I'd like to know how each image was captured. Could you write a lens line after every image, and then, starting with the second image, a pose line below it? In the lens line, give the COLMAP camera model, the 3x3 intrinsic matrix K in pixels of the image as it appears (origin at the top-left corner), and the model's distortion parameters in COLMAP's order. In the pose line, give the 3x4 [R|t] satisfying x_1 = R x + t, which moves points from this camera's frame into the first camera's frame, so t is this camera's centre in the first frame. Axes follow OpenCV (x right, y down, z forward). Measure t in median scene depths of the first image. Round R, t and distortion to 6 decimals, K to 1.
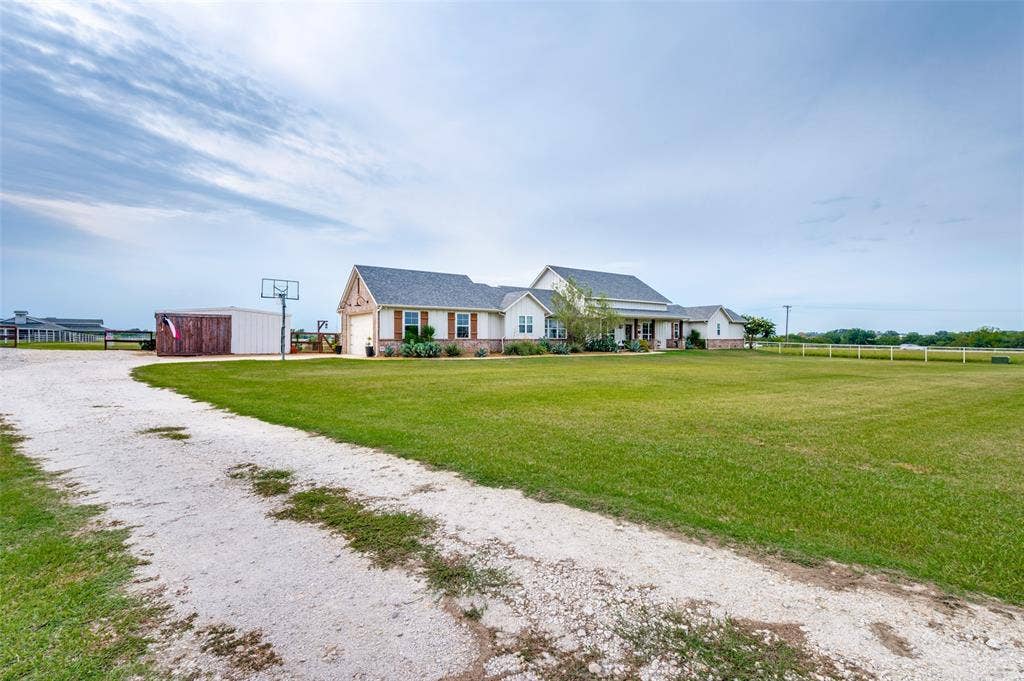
lens RADIAL K [[507.2, 0, 512.0], [0, 507.2, 340.5], [0, 0, 1]] dist [0.000034, 0.000076]
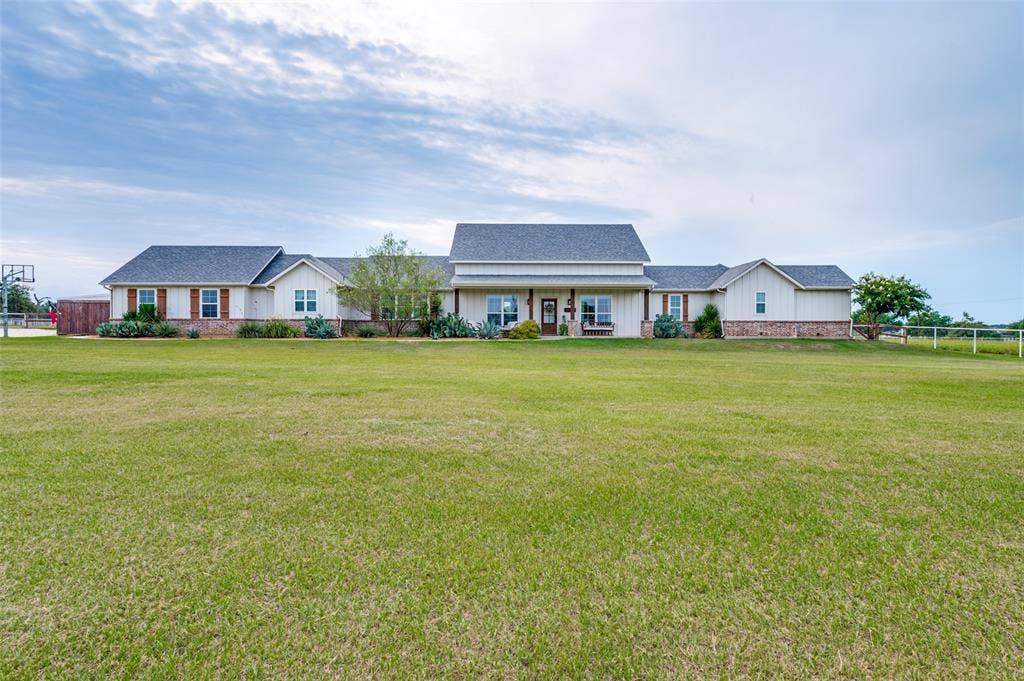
lens RADIAL K [[467.2, 0, 514.6], [0, 467.2, 332.4], [0, 0, 1]] dist [-0.001237, 0.000014]
pose [[0.786053, 0.019878, -0.617840, 0.763258], [-0.005390, 0.999665, 0.025305, -0.002292], [0.618136, -0.016561, 0.785897, 0.641942]]
